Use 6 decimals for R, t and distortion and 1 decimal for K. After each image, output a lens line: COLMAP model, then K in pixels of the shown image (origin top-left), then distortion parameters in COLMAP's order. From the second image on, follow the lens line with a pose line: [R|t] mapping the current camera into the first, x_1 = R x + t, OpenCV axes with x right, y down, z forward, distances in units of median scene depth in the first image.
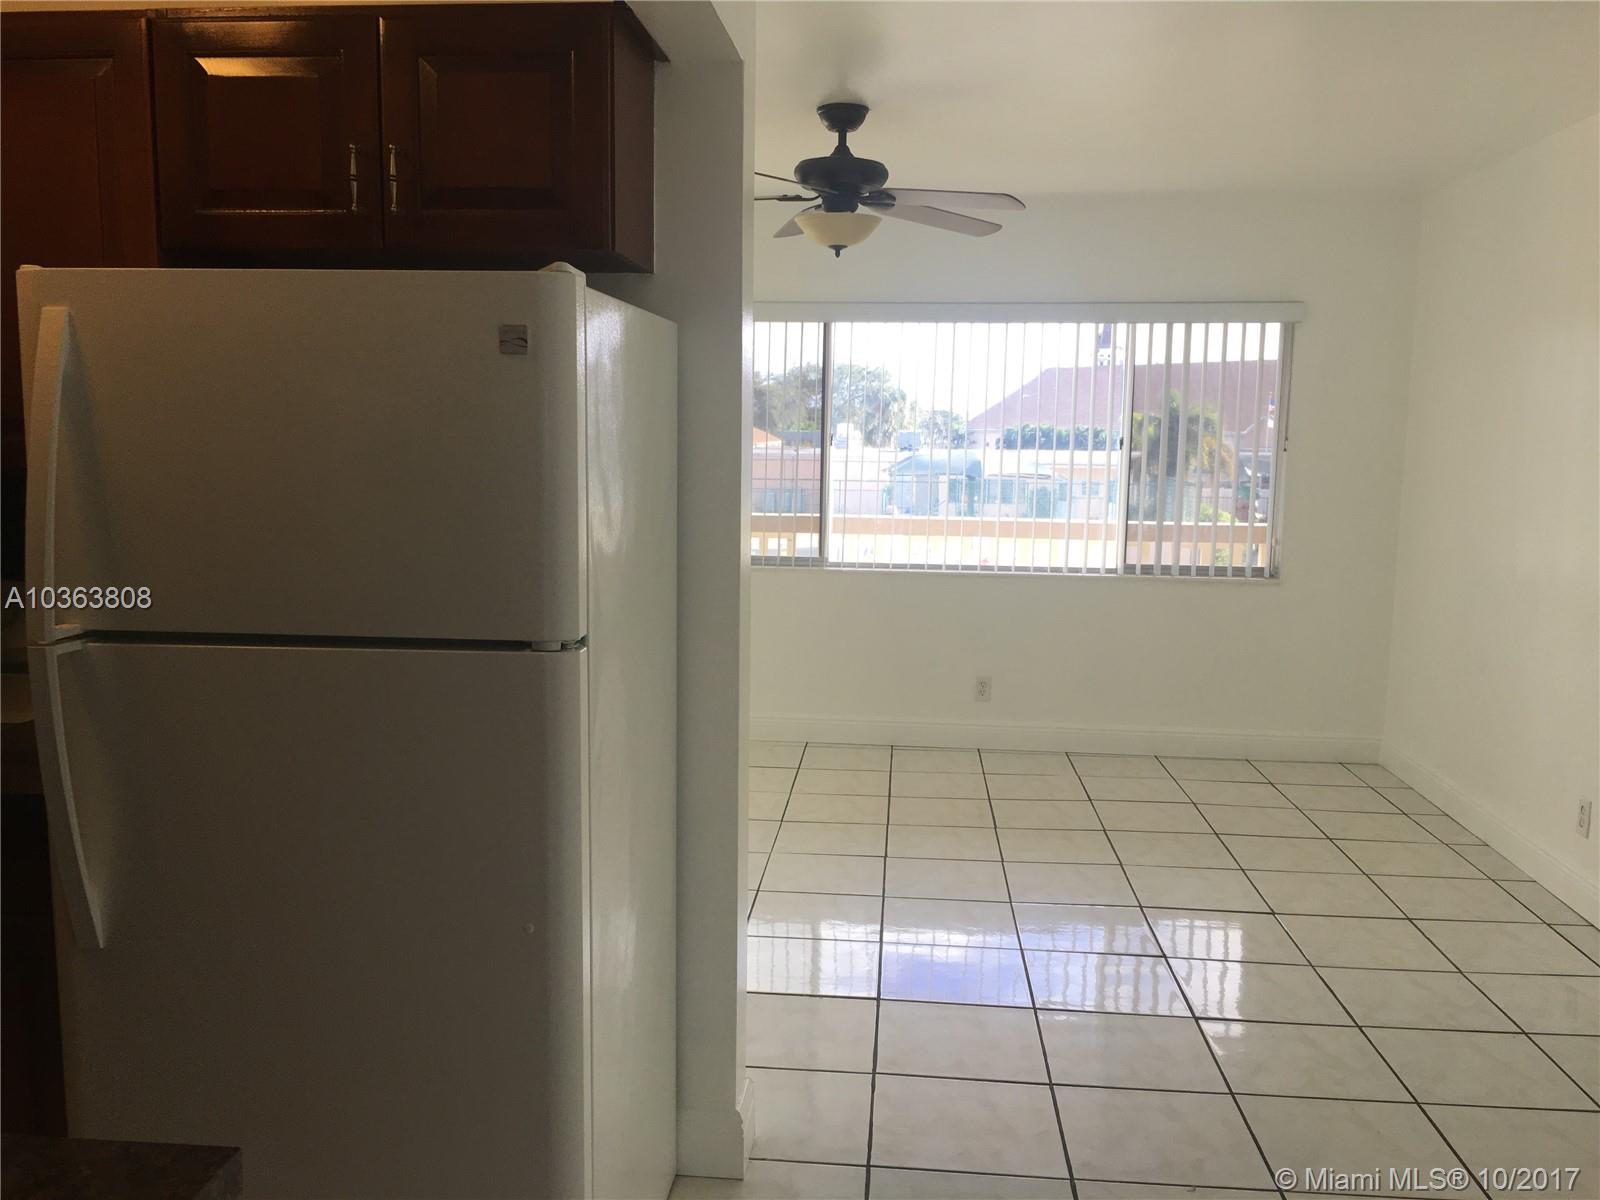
lens RADIAL K [[1357.0, 0, 800.0], [0, 1357.0, 600.0], [0, 0, 1]] dist [0.074722, -0.105159]
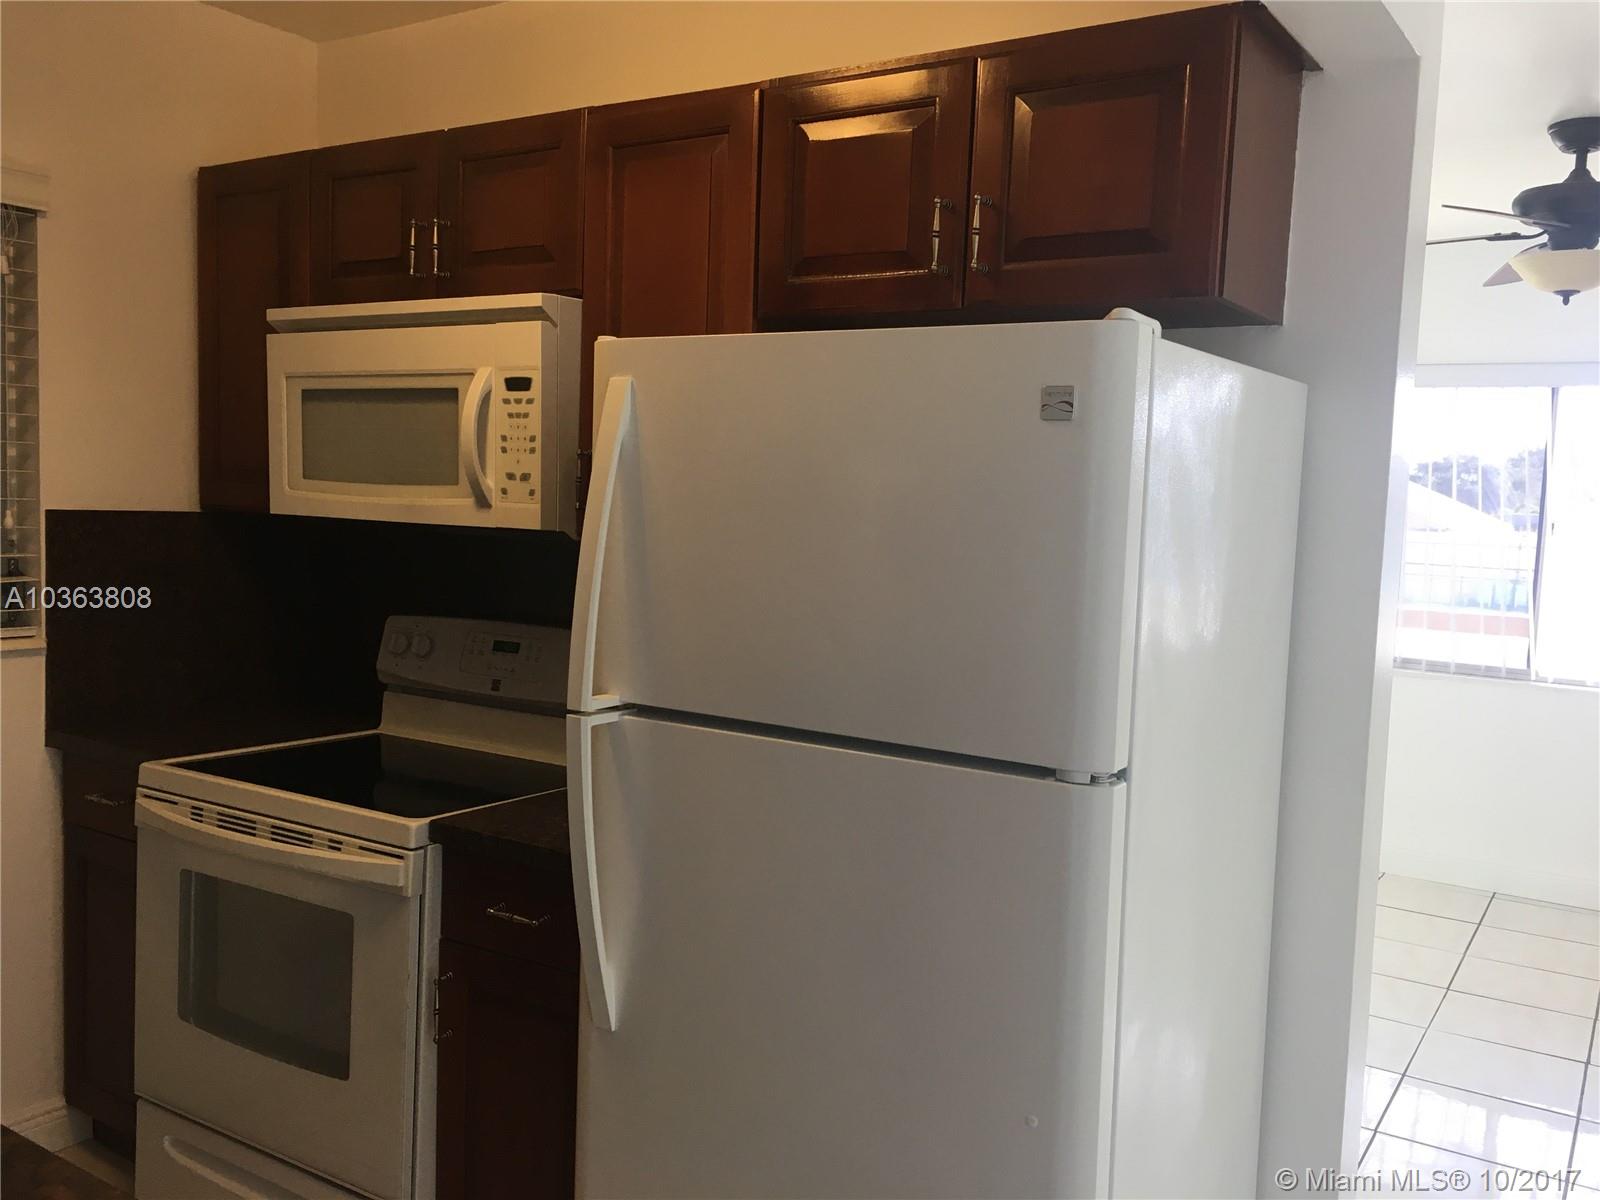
lens RADIAL K [[1357.0, 0, 800.0], [0, 1357.0, 600.0], [0, 0, 1]] dist [0.074722, -0.105159]
pose [[0.881887, 0.060032, -0.467623, 0.035652], [-0.085072, 0.995842, -0.032593, -0.025010], [0.463722, 0.068525, 0.883327, 0.161081]]
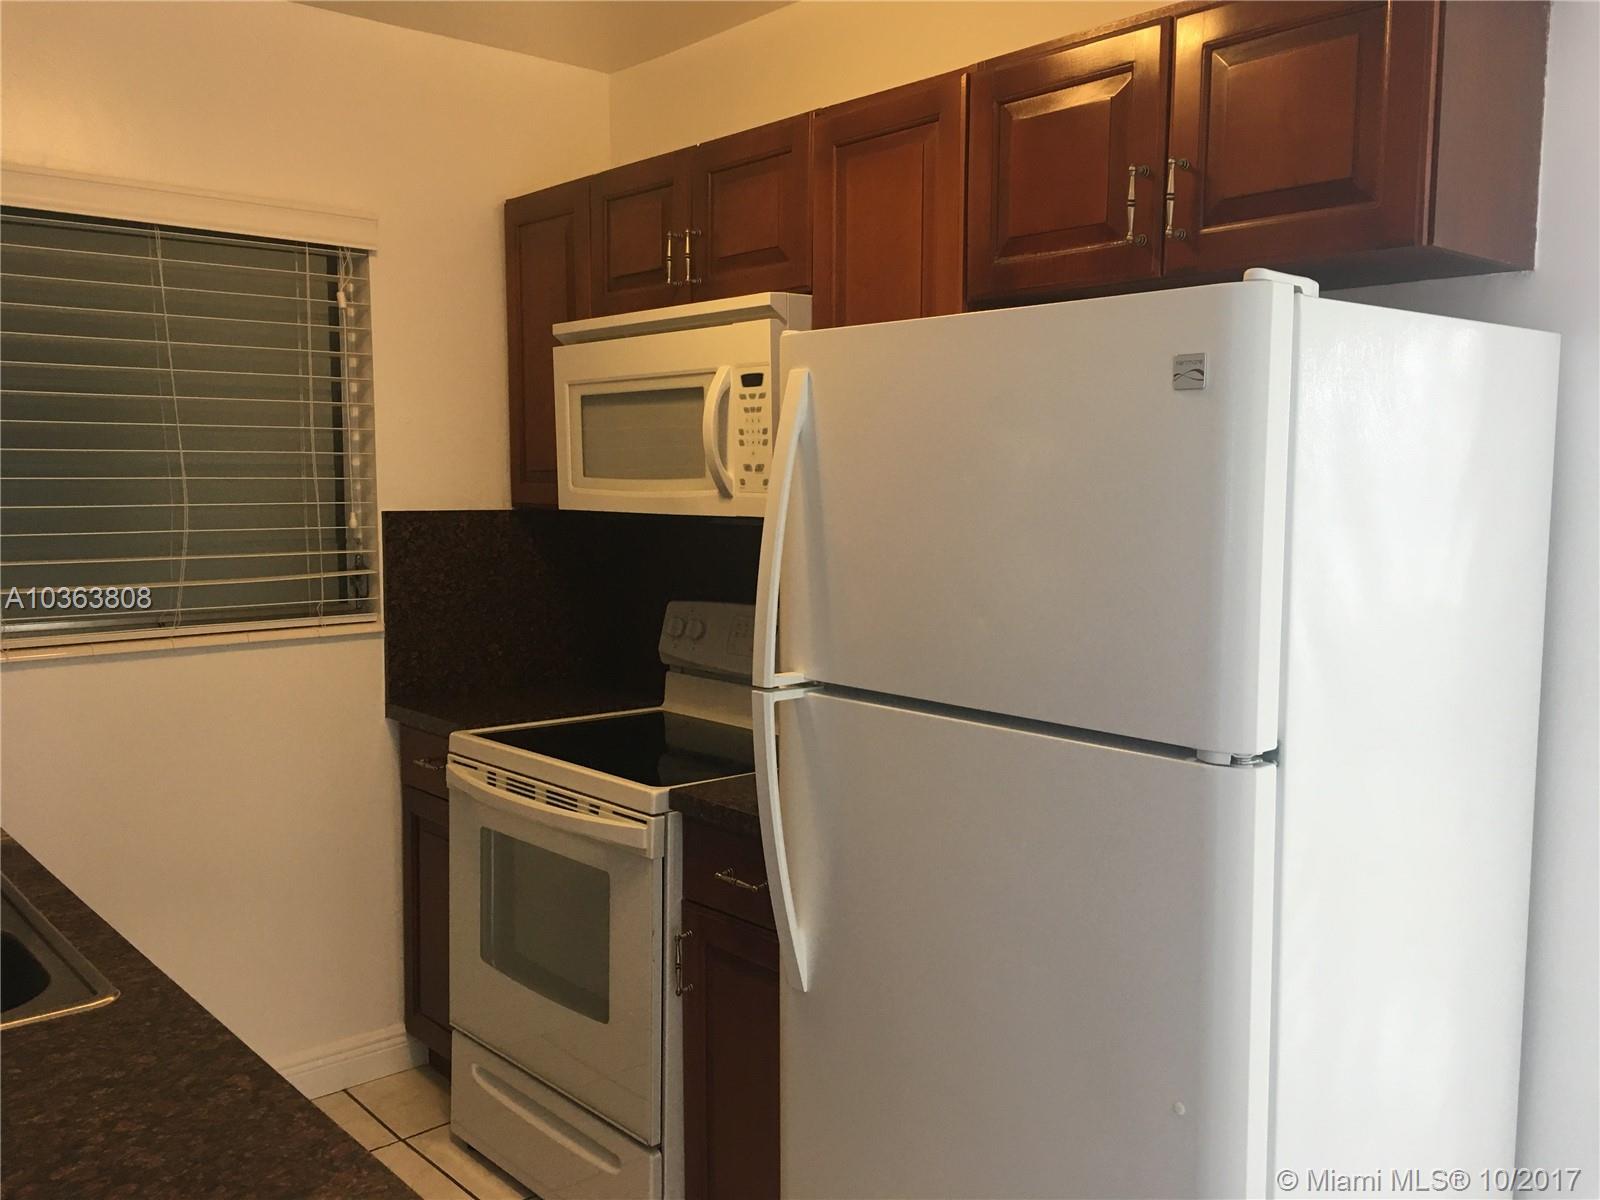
lens RADIAL K [[1364.8, 0, 800.0], [0, 1364.8, 600.0], [0, 0, 1]] dist [0.055275, -0.046217]
pose [[0.722649, 0.056884, -0.688871, 0.147502], [-0.079876, 0.996804, -0.001481, -0.029552], [0.686585, 0.056095, 0.724882, 0.207871]]
